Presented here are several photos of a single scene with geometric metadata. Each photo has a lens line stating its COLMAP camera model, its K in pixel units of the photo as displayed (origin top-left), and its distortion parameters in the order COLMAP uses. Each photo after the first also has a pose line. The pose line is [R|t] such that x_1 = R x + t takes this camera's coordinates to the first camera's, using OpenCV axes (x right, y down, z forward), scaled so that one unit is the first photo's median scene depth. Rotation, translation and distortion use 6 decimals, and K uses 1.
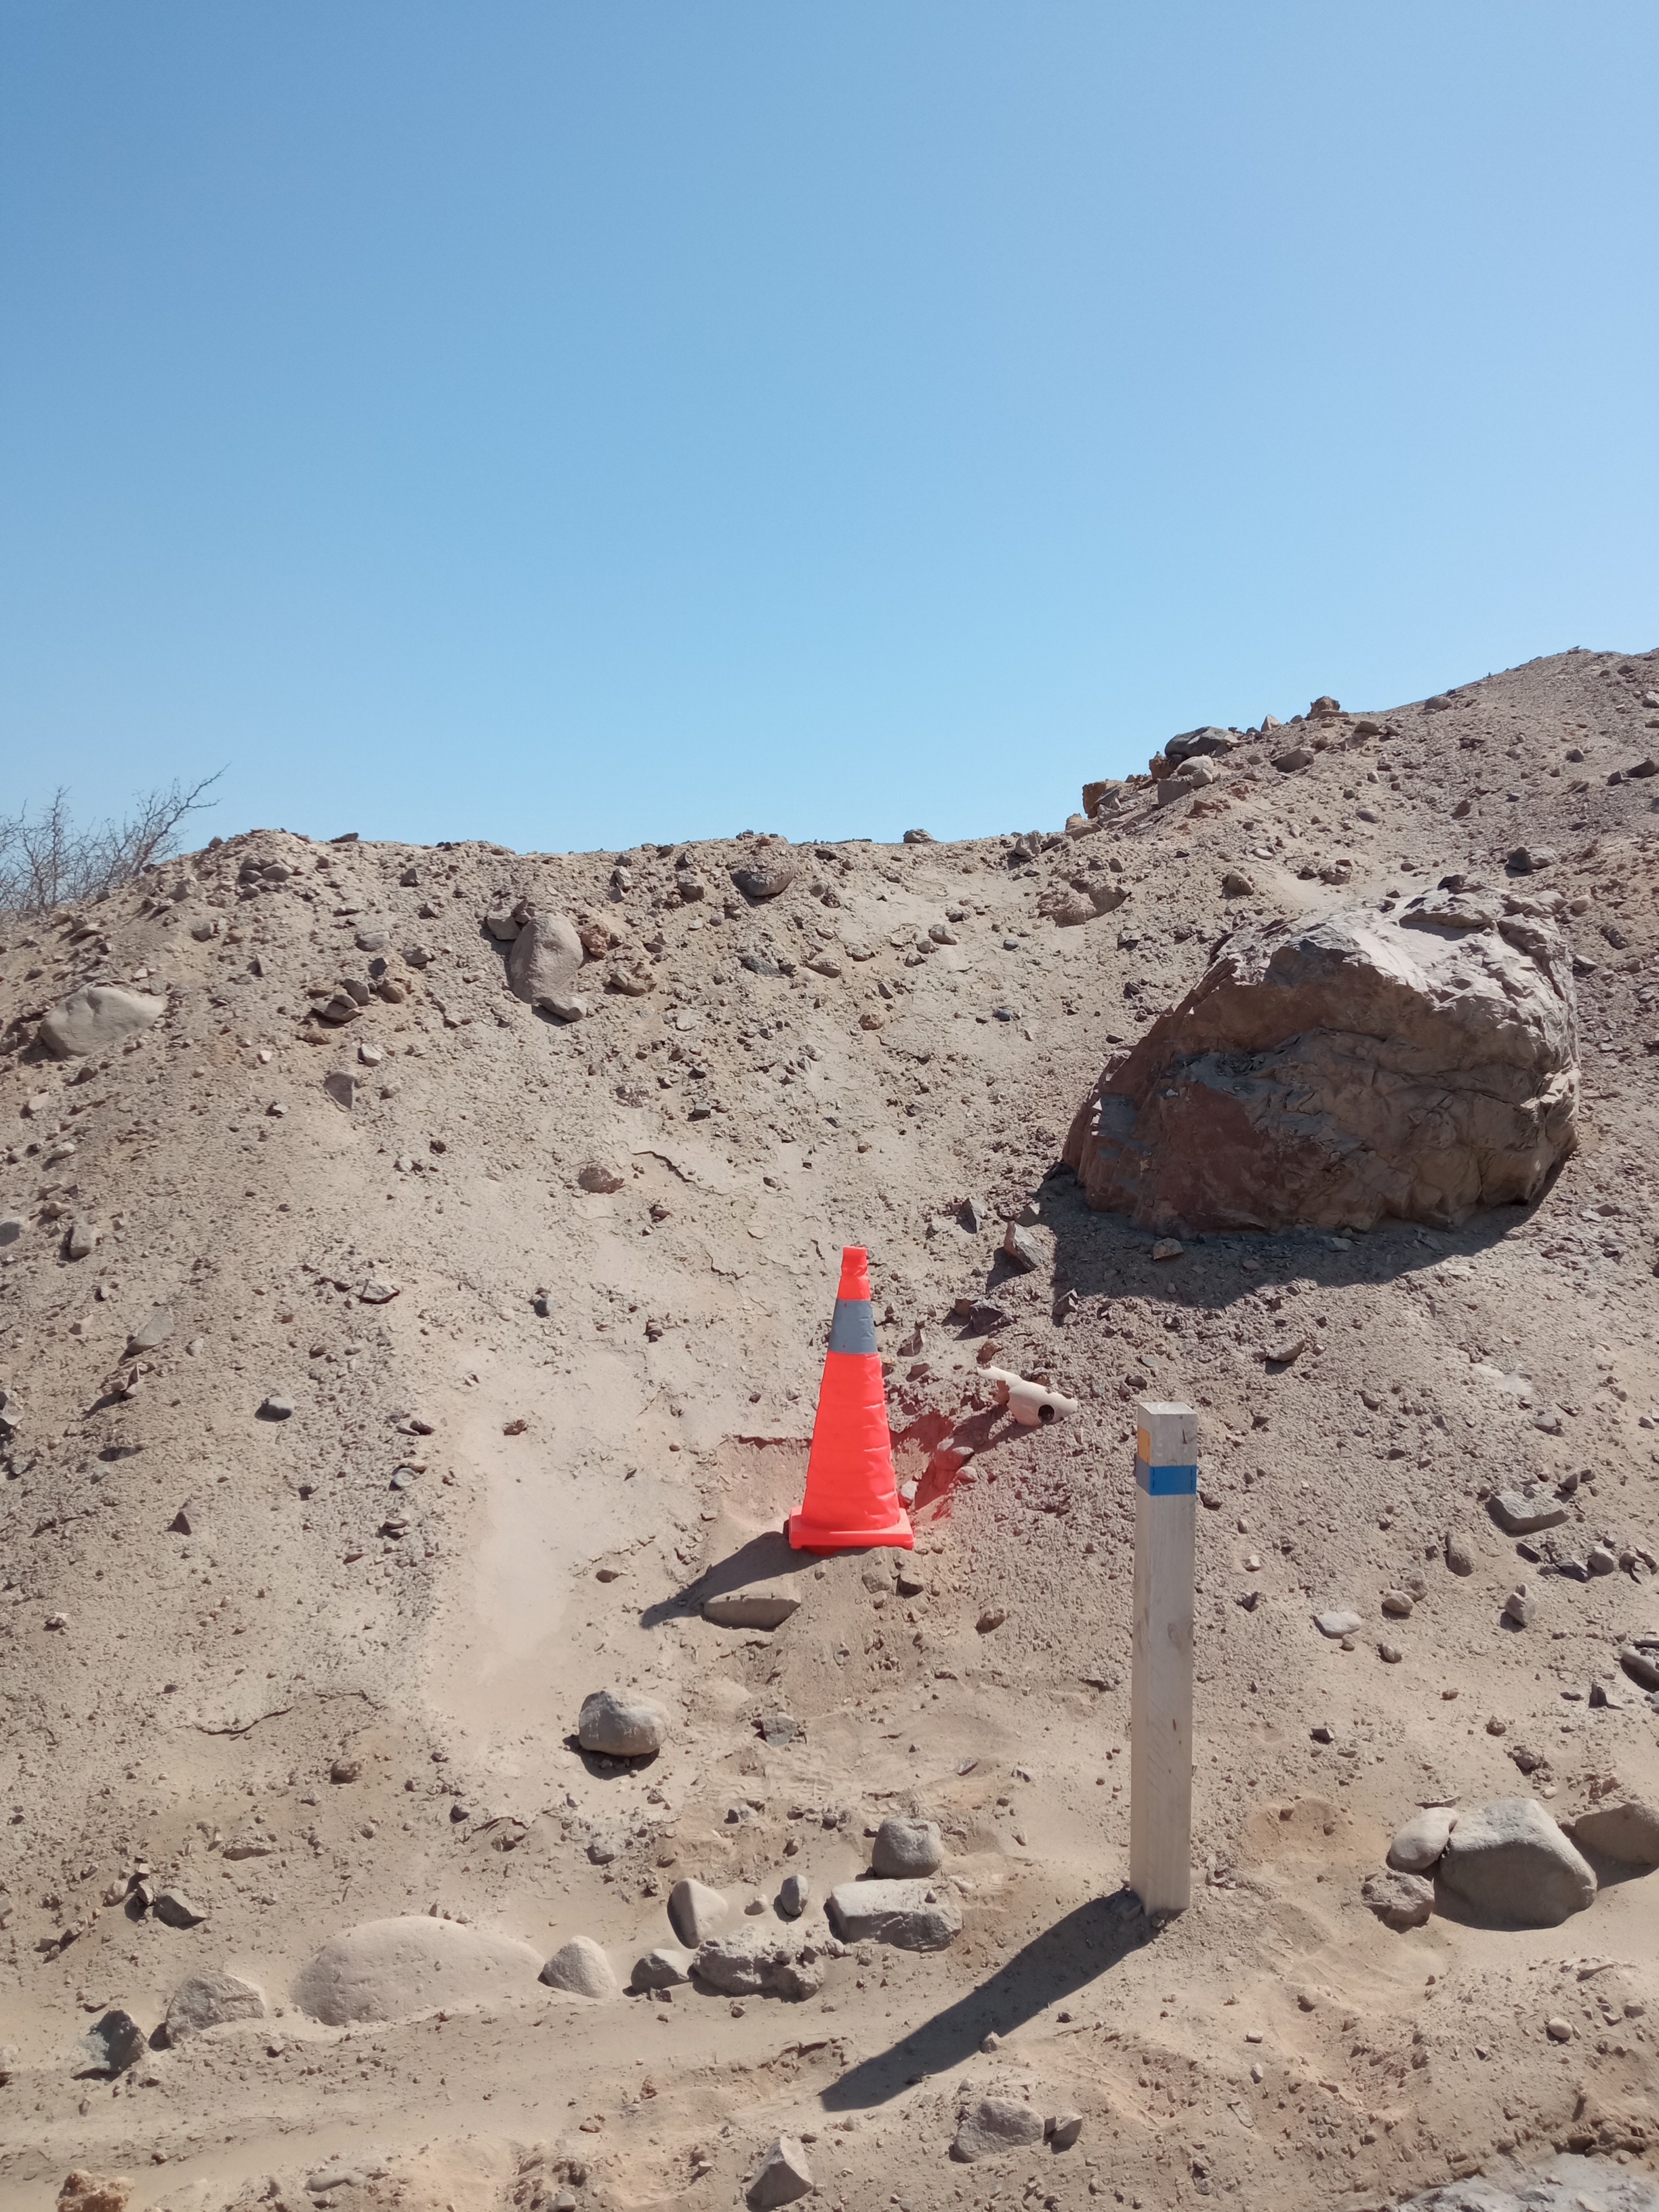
lens RADIAL K [[1769.7, 0, 836.1], [0, 1769.7, 1090.2], [0, 0, 1]] dist [0.128044, -0.229986]
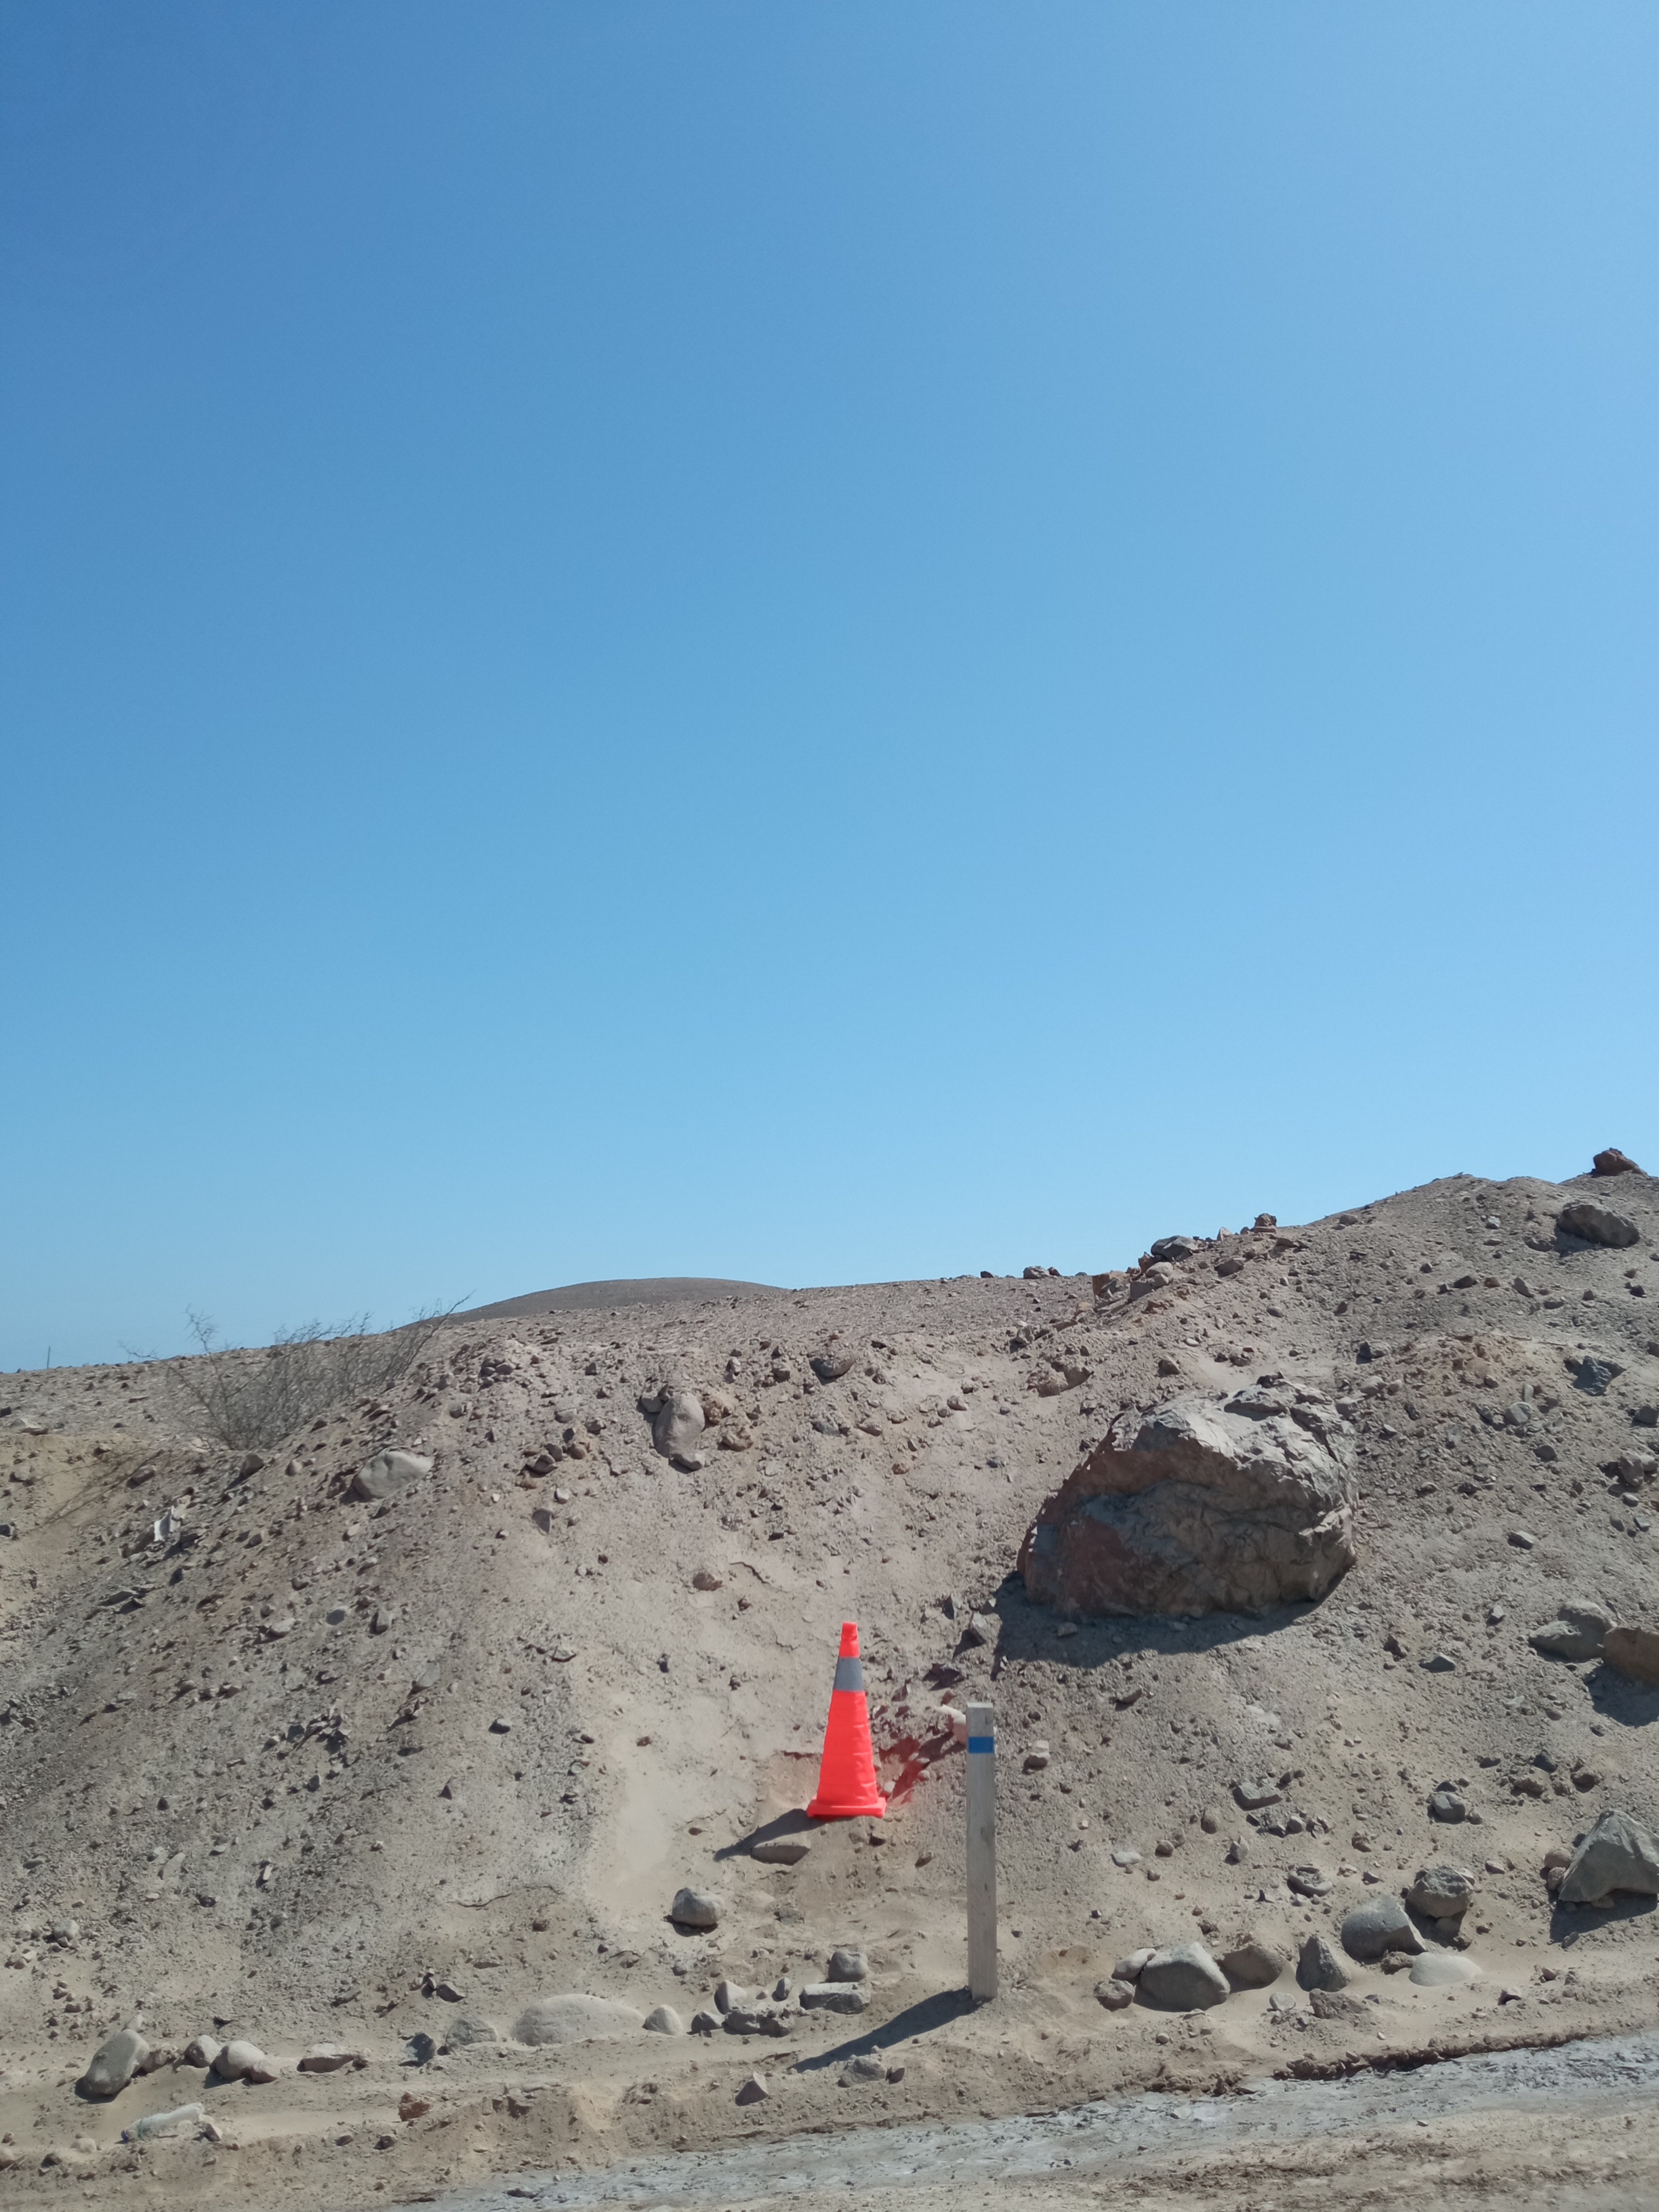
lens RADIAL K [[1769.7, 0, 836.1], [0, 1769.7, 1090.2], [0, 0, 1]] dist [0.128044, -0.229986]
pose [[0.995259, -0.023057, -0.094492, 0.144182], [0.001284, 0.974526, -0.224269, -0.018047], [0.097256, 0.223084, 0.969935, -0.620354]]
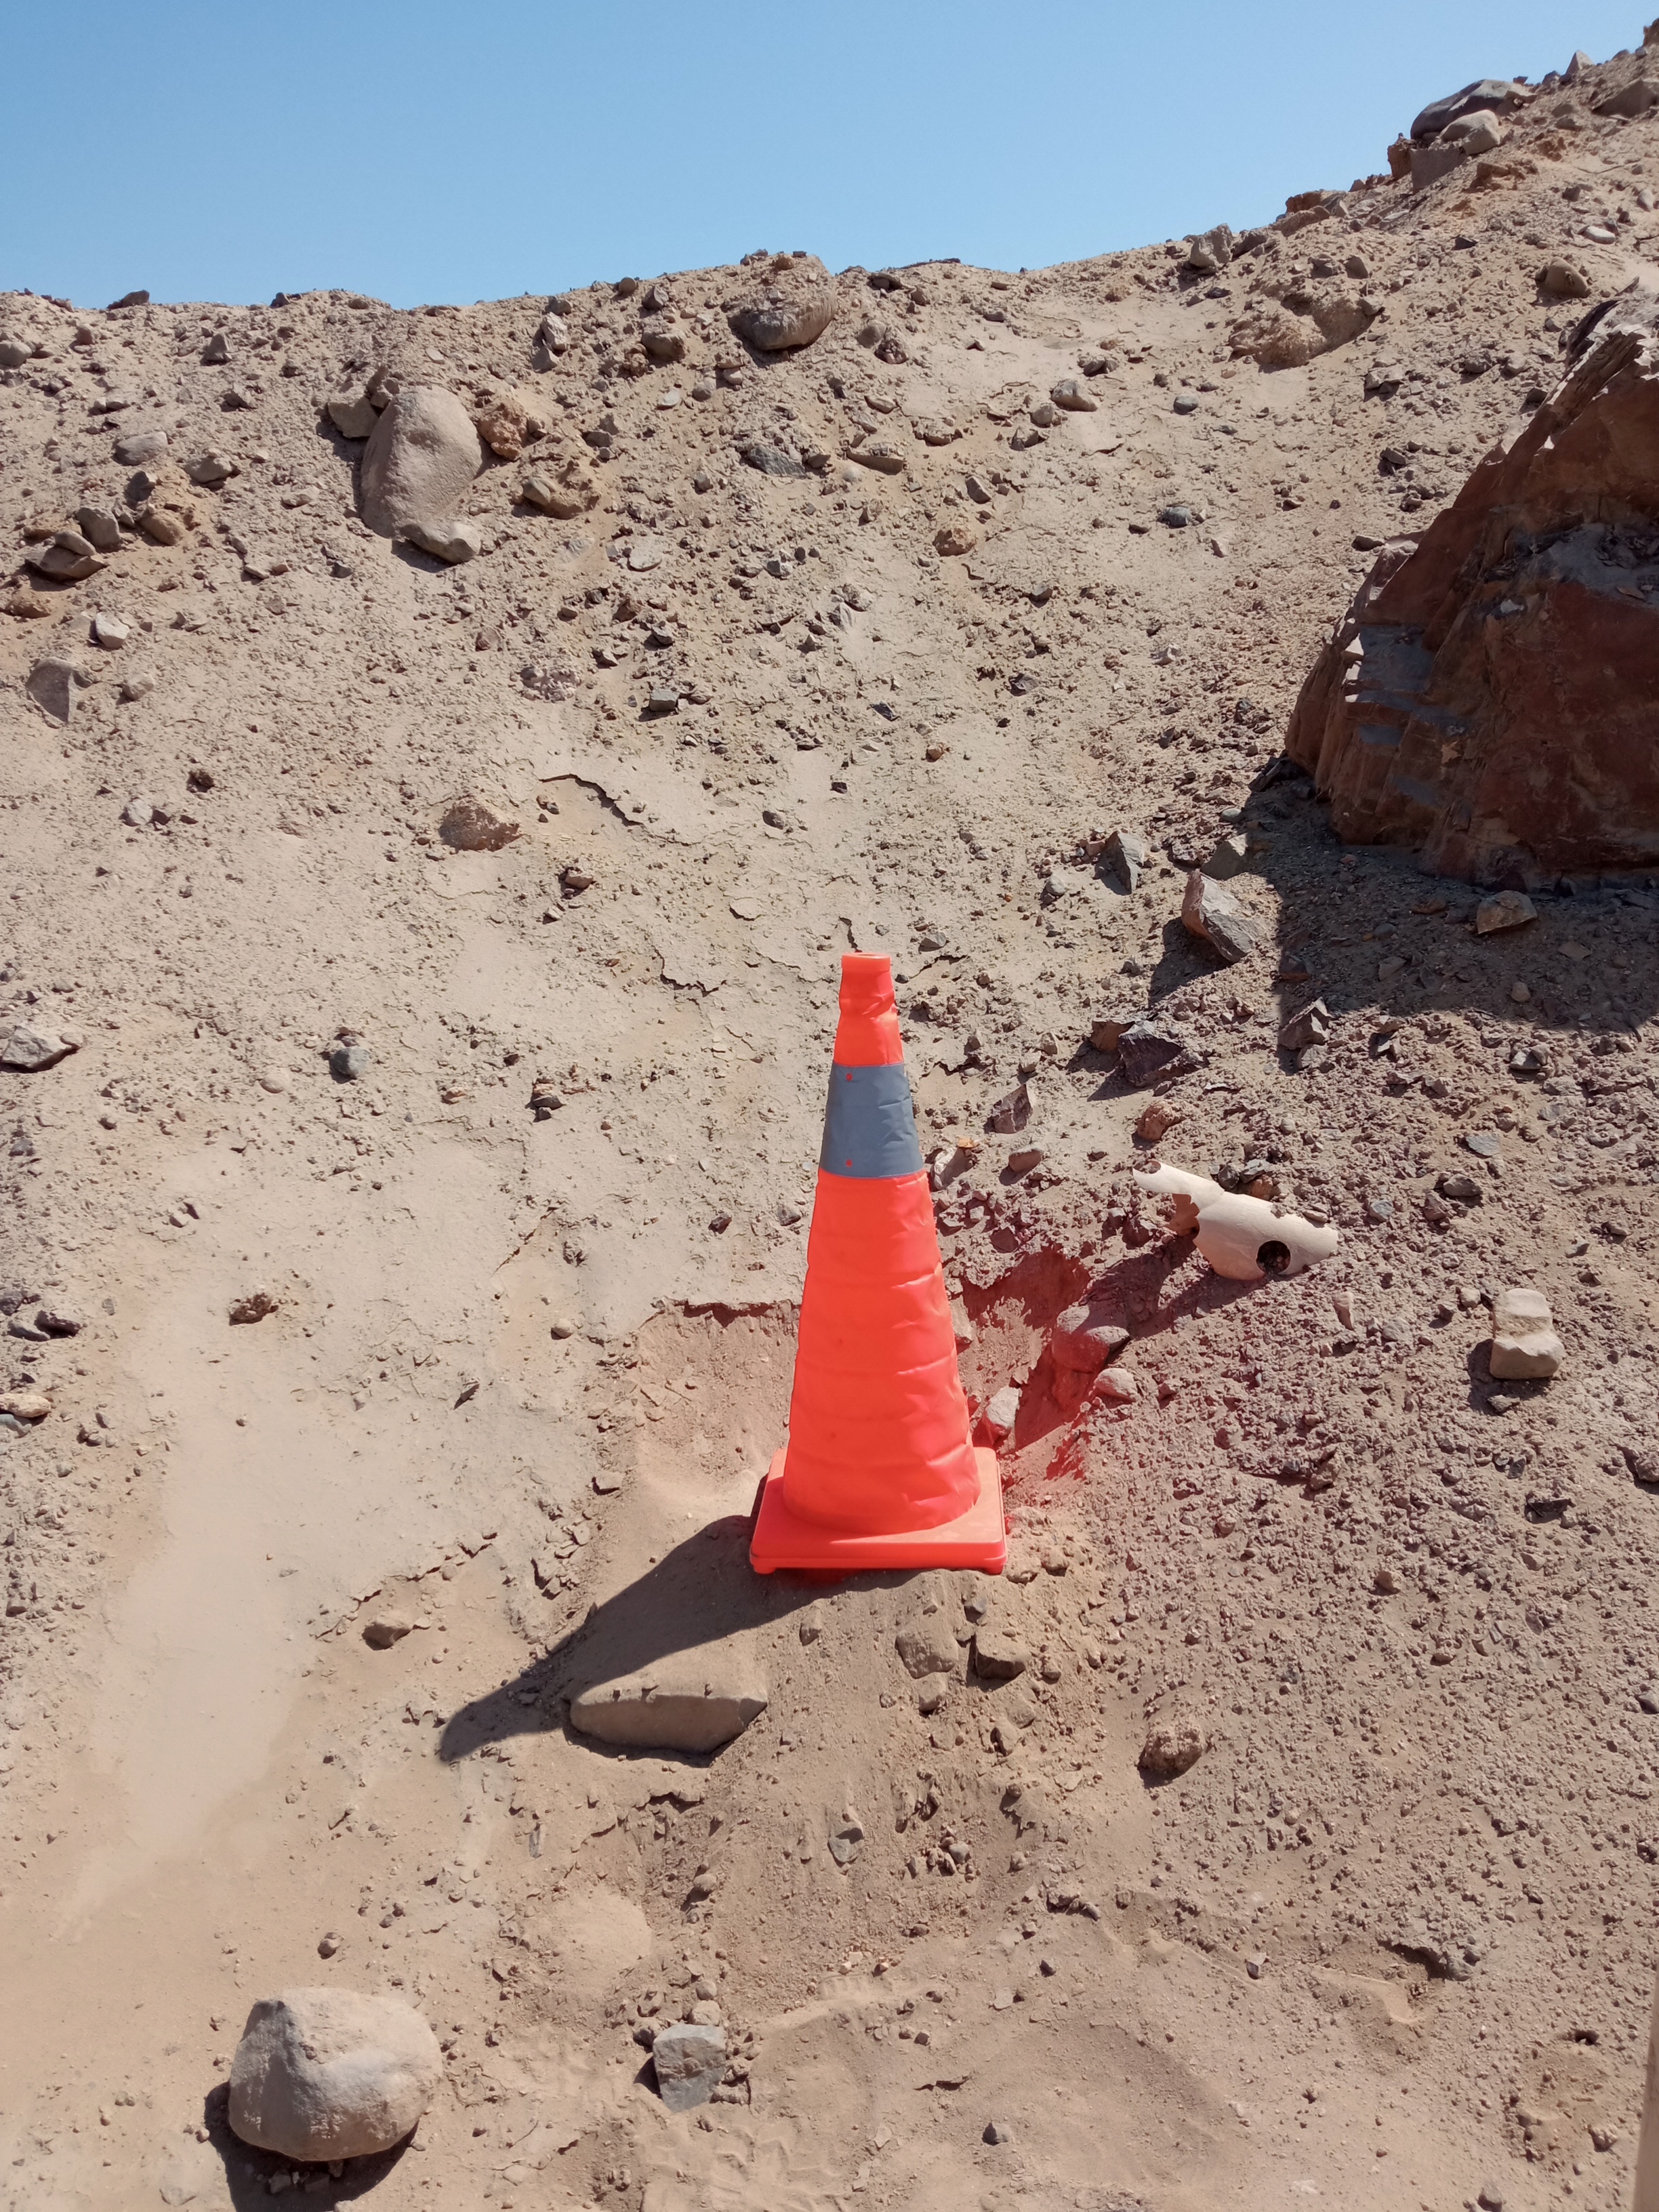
lens RADIAL K [[1769.7, 0, 836.1], [0, 1769.7, 1090.2], [0, 0, 1]] dist [0.128044, -0.229986]
pose [[0.995168, -0.031403, -0.093027, 0.039685], [0.049735, 0.978153, 0.201848, 0.024924], [0.084656, -0.205500, 0.974989, 0.464453]]
